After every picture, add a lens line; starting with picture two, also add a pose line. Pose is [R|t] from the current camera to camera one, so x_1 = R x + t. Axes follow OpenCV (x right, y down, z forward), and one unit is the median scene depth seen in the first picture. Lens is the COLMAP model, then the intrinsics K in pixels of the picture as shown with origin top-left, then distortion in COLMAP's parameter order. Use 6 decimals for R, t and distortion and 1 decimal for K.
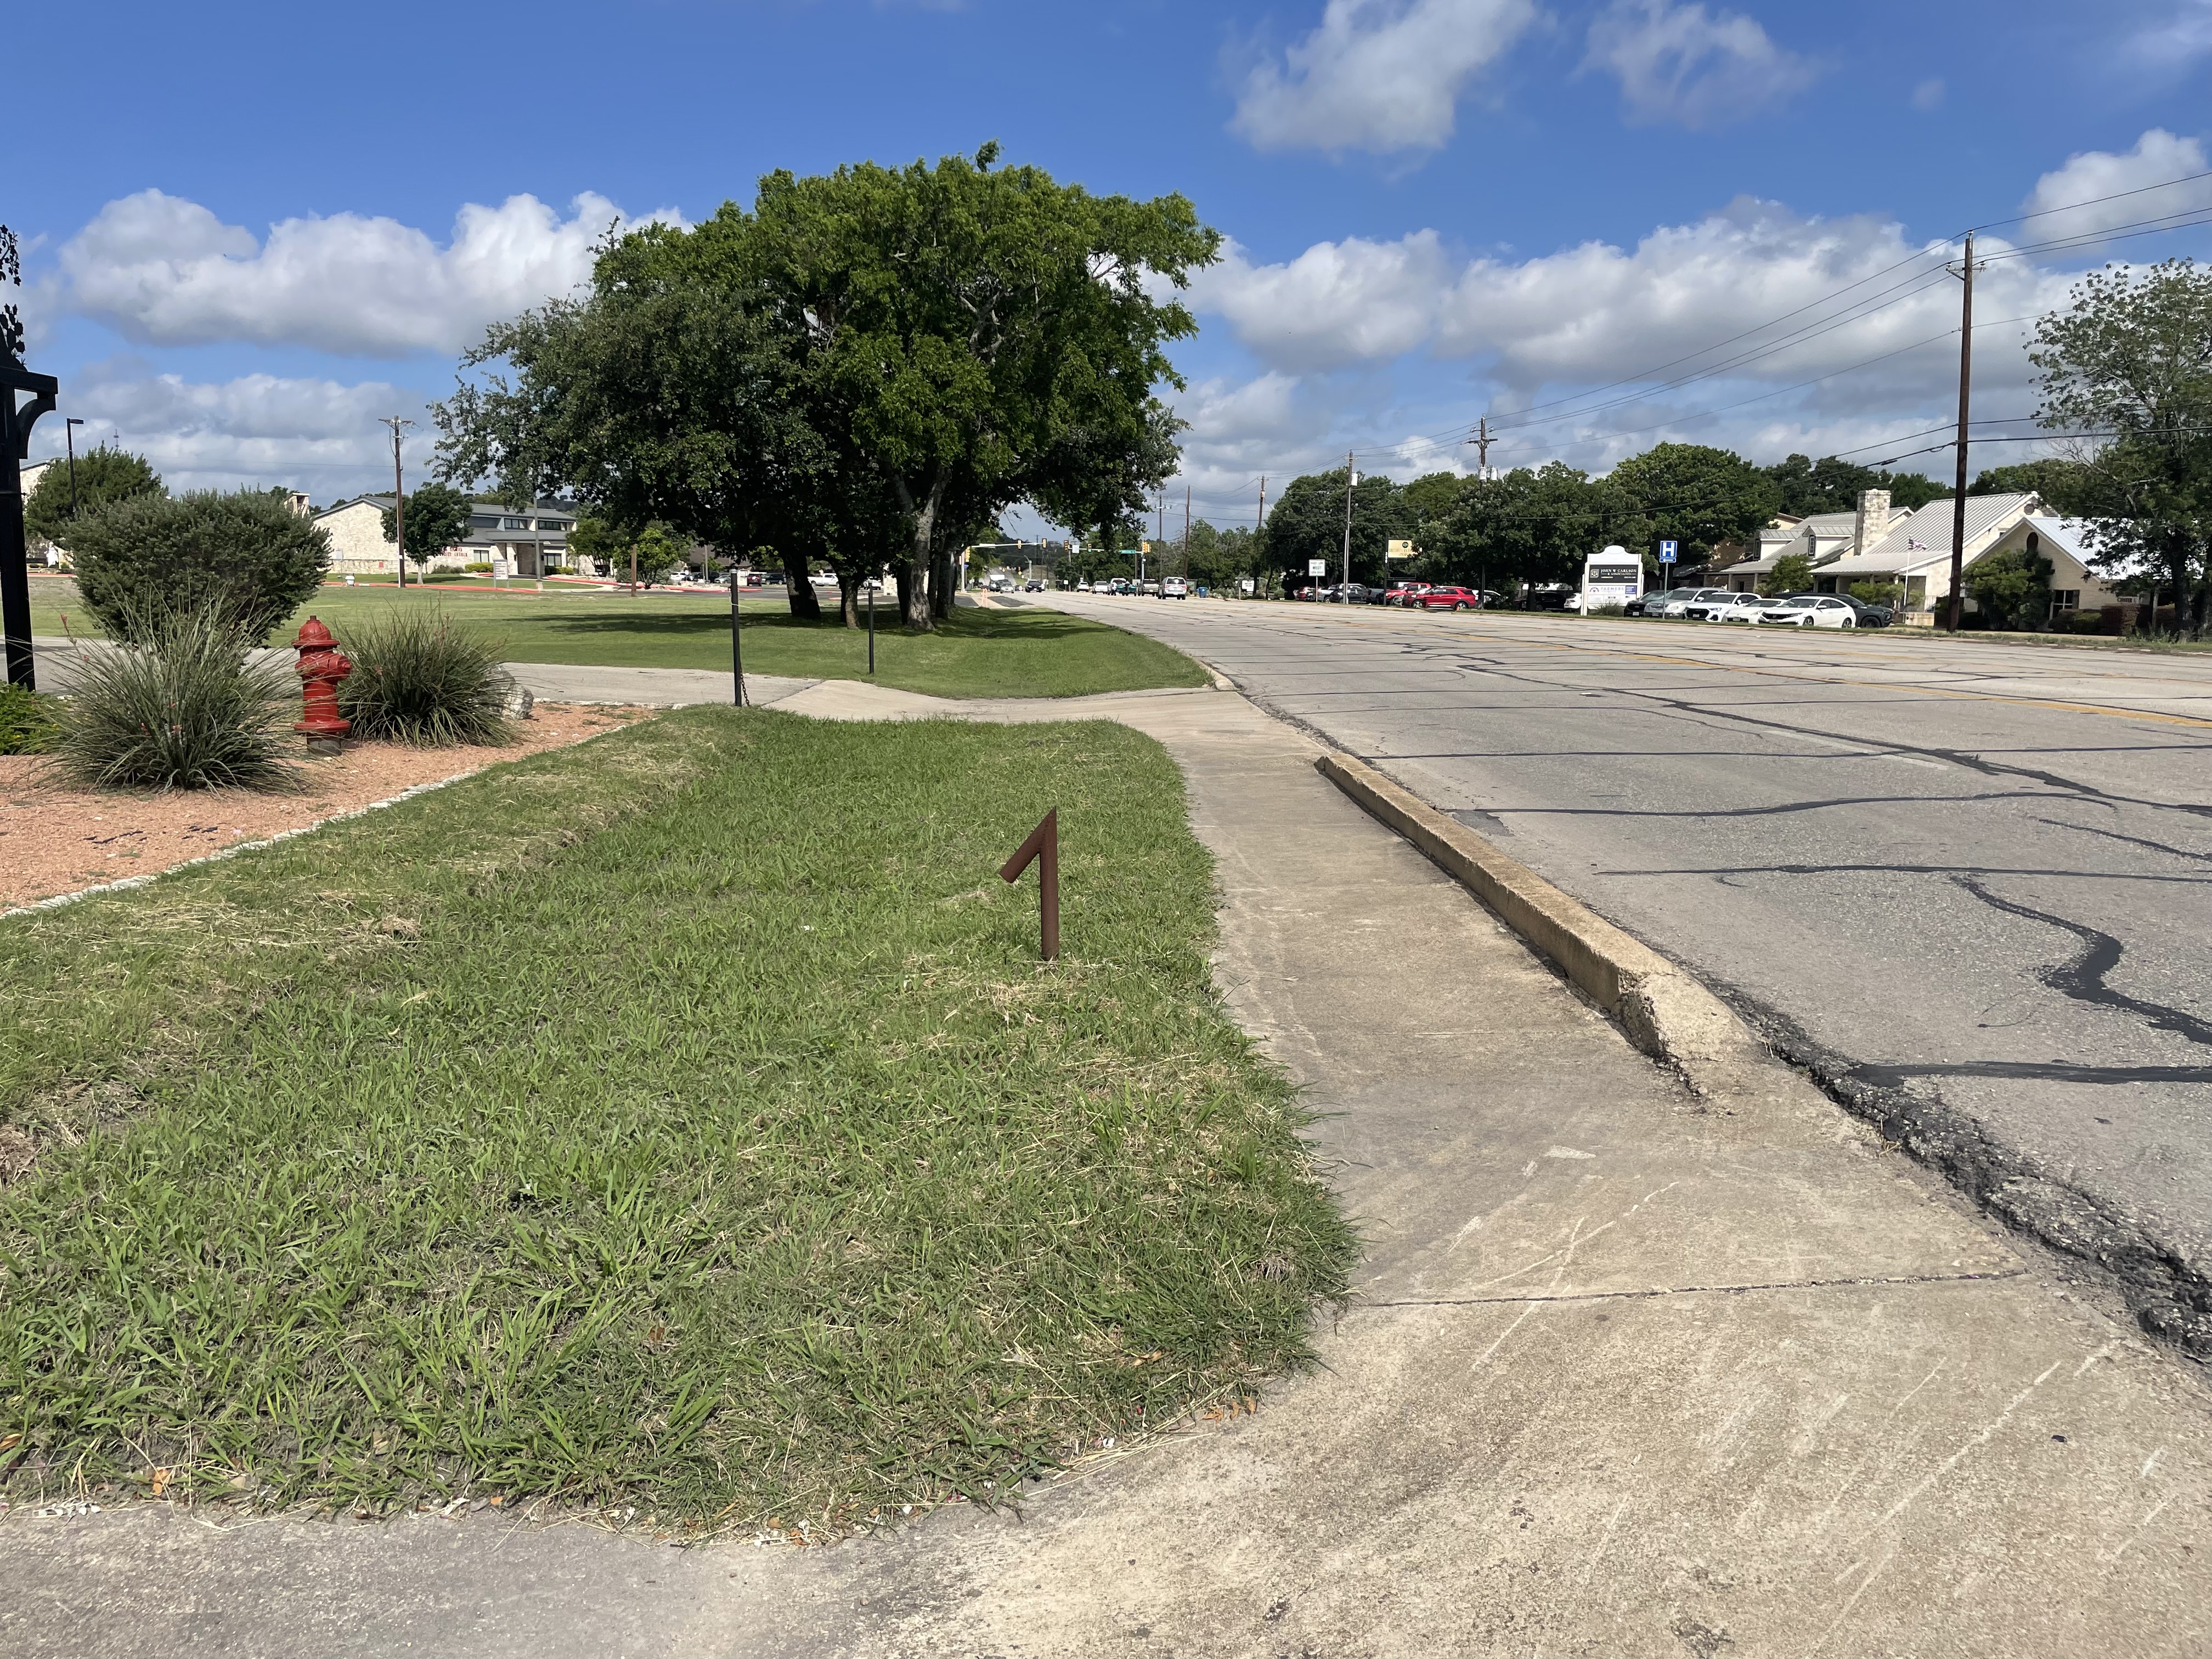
lens RADIAL K [[1730.1, 0, 1107.8], [0, 1730.1, 762.5], [0, 0, 1]] dist [0.070986, -0.110829]
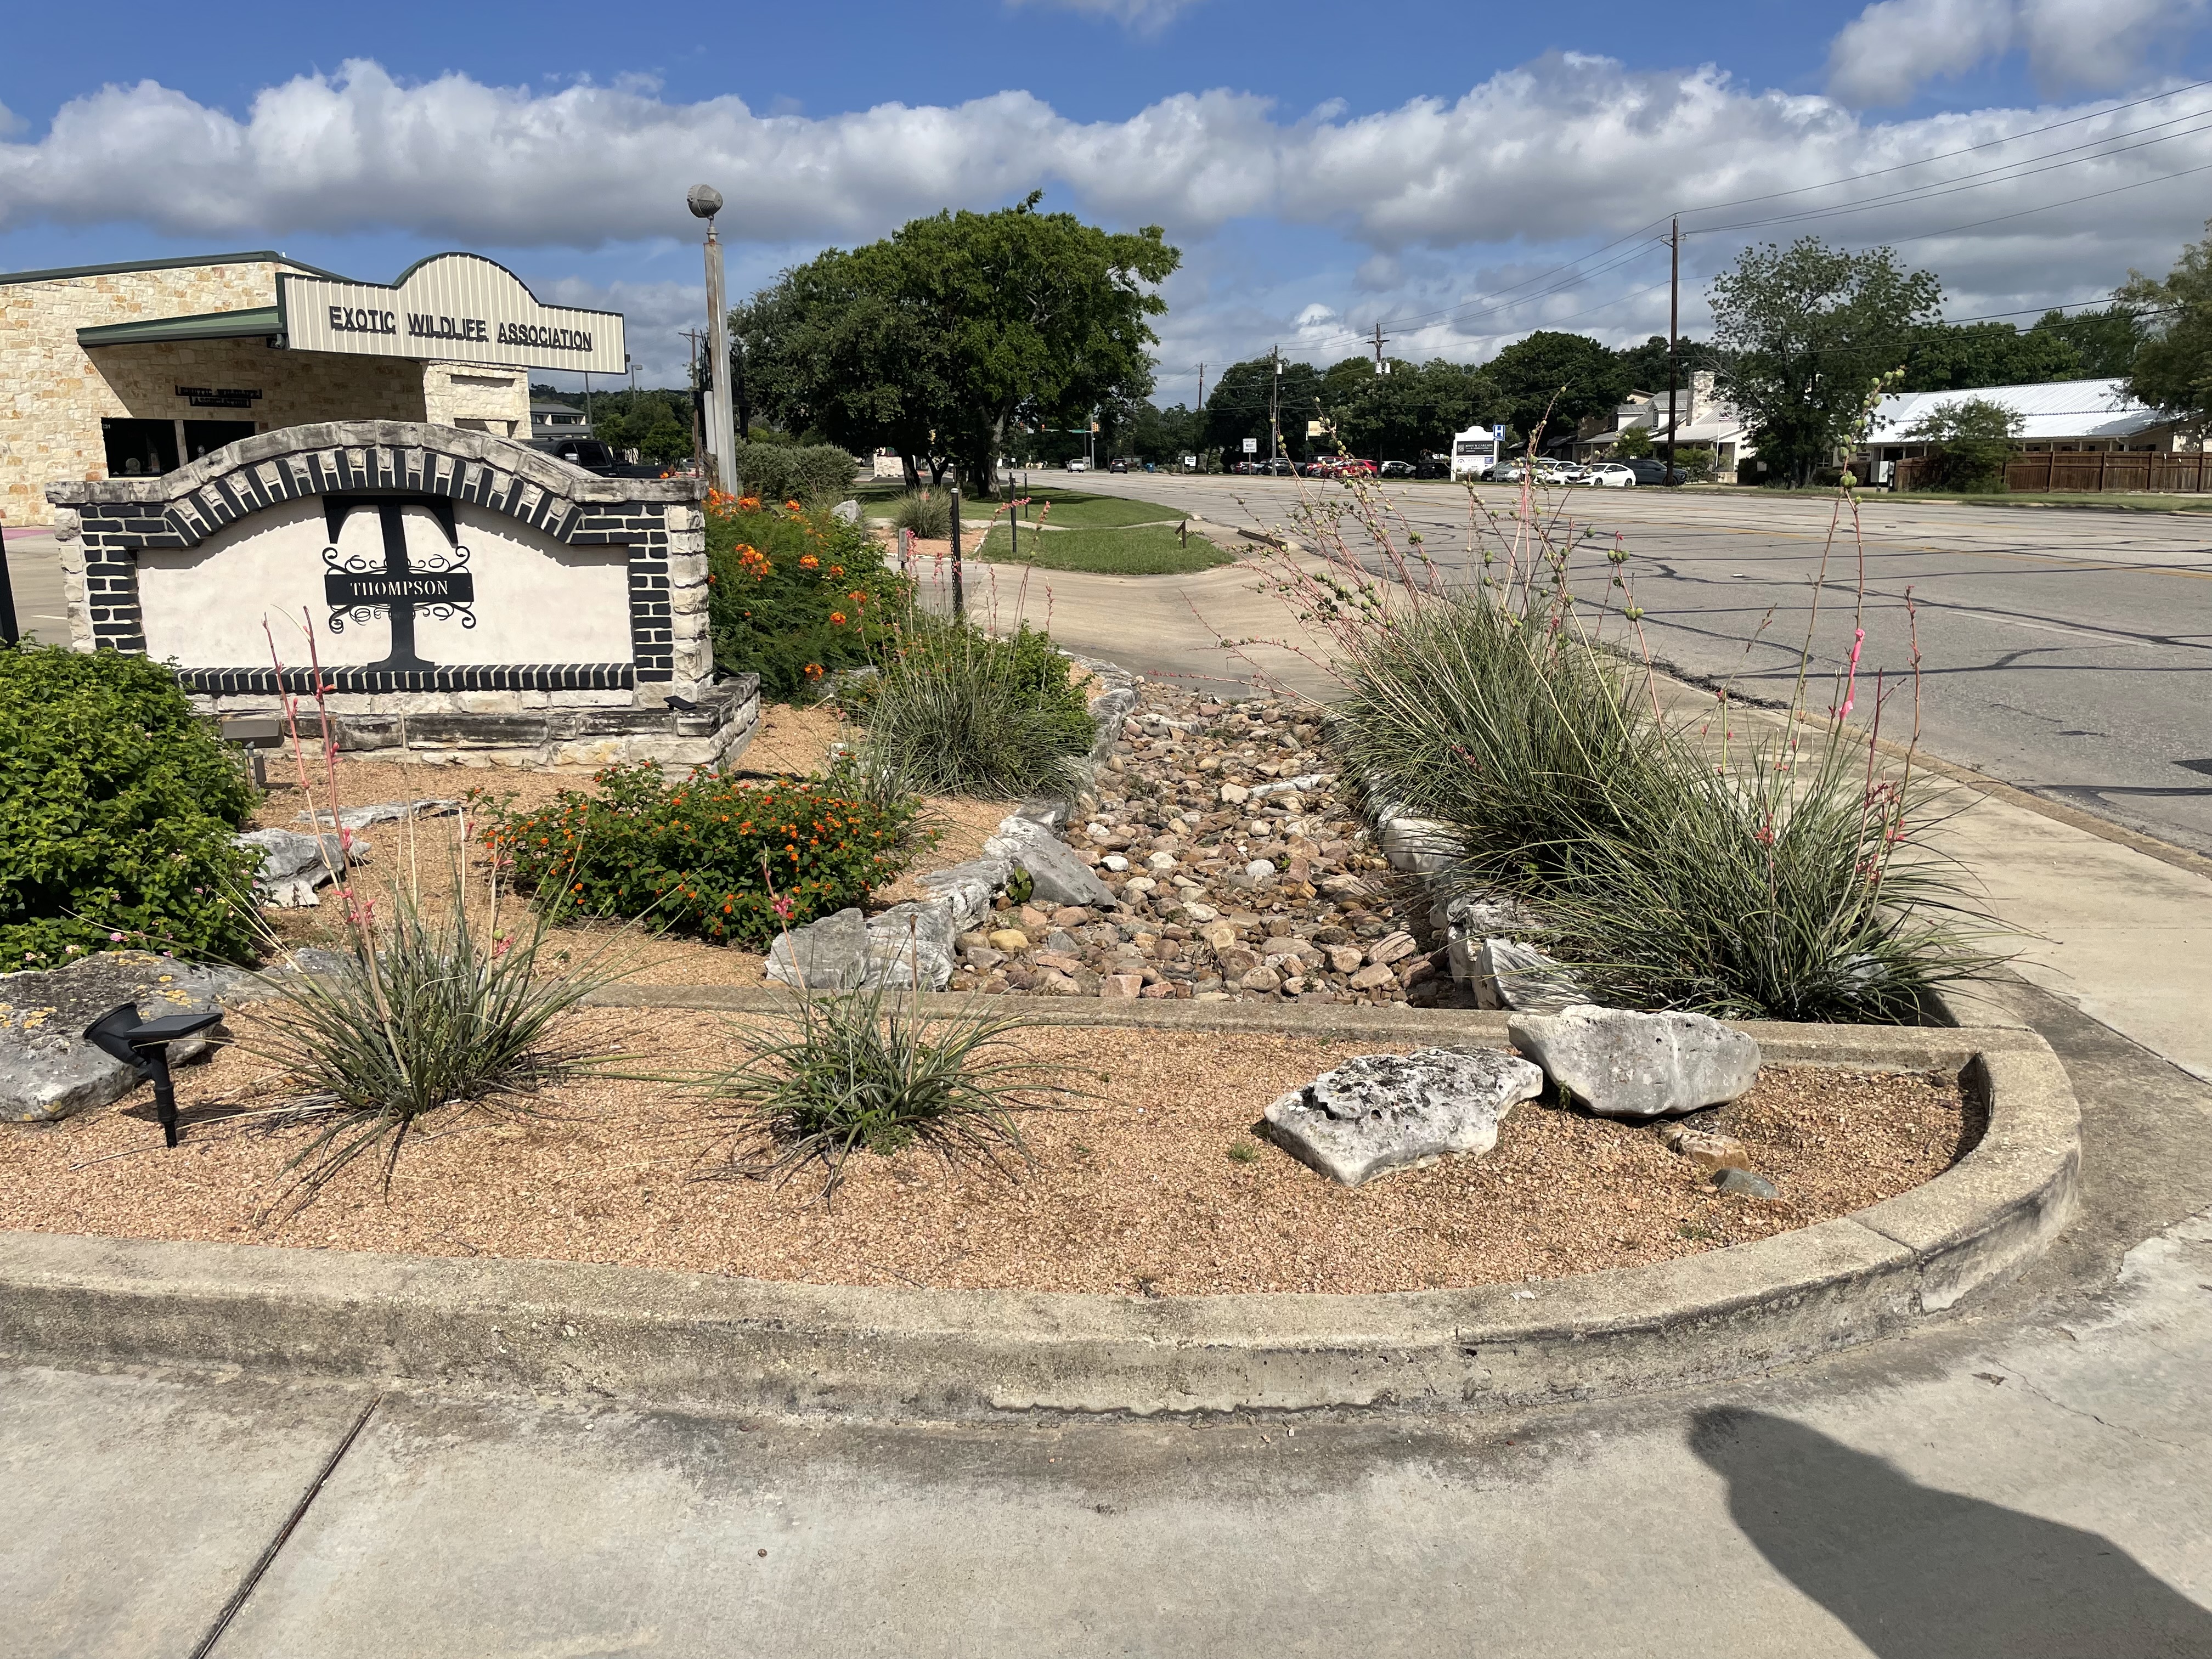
lens RADIAL K [[1712.6, 0, 1106.0], [0, 1712.6, 829.5], [0, 0, 1]] dist [0.061194, -0.111263]
pose [[0.999135, -0.029112, 0.029696, -0.025272], [0.025682, 0.993603, 0.109974, 0.021079], [-0.032708, -0.109116, 0.993491, -0.240872]]
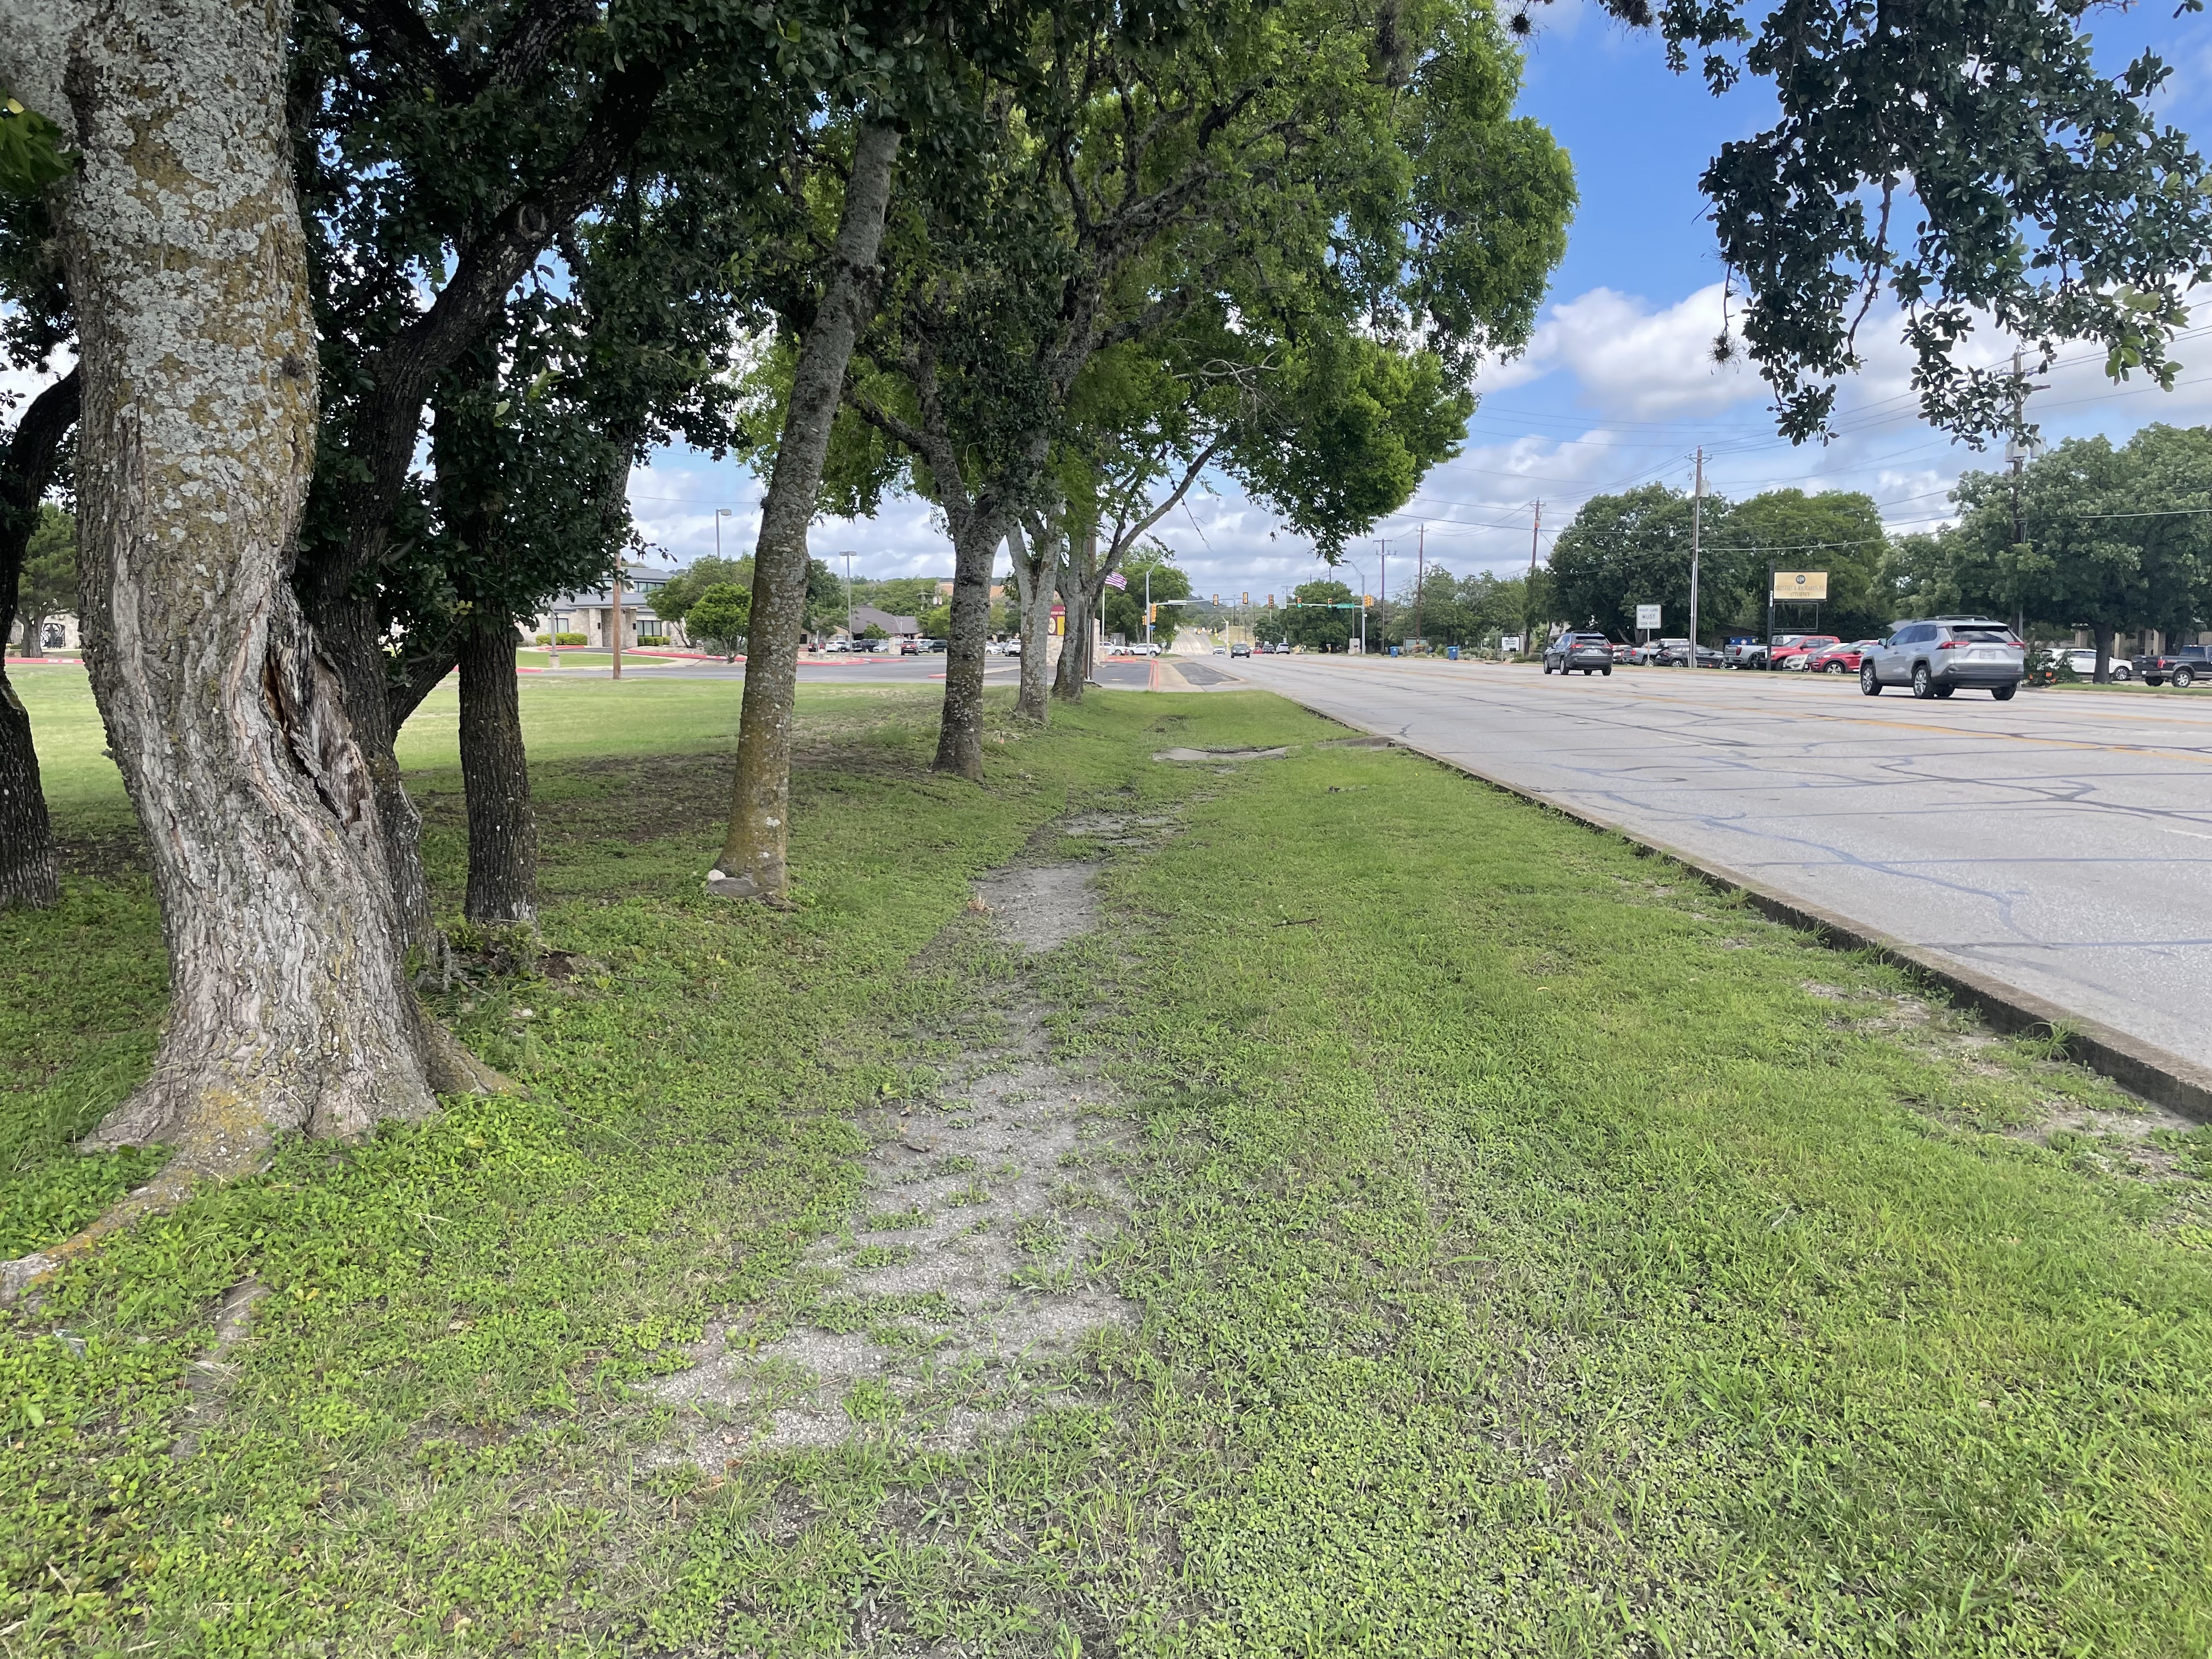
lens RADIAL K [[1730.1, 0, 1107.8], [0, 1730.1, 762.5], [0, 0, 1]] dist [0.070986, -0.110829]
pose [[0.993416, -0.009463, -0.114169, -0.017945], [0.005401, 0.999343, -0.035836, -0.038401], [0.114434, 0.034983, 0.992815, 0.360833]]
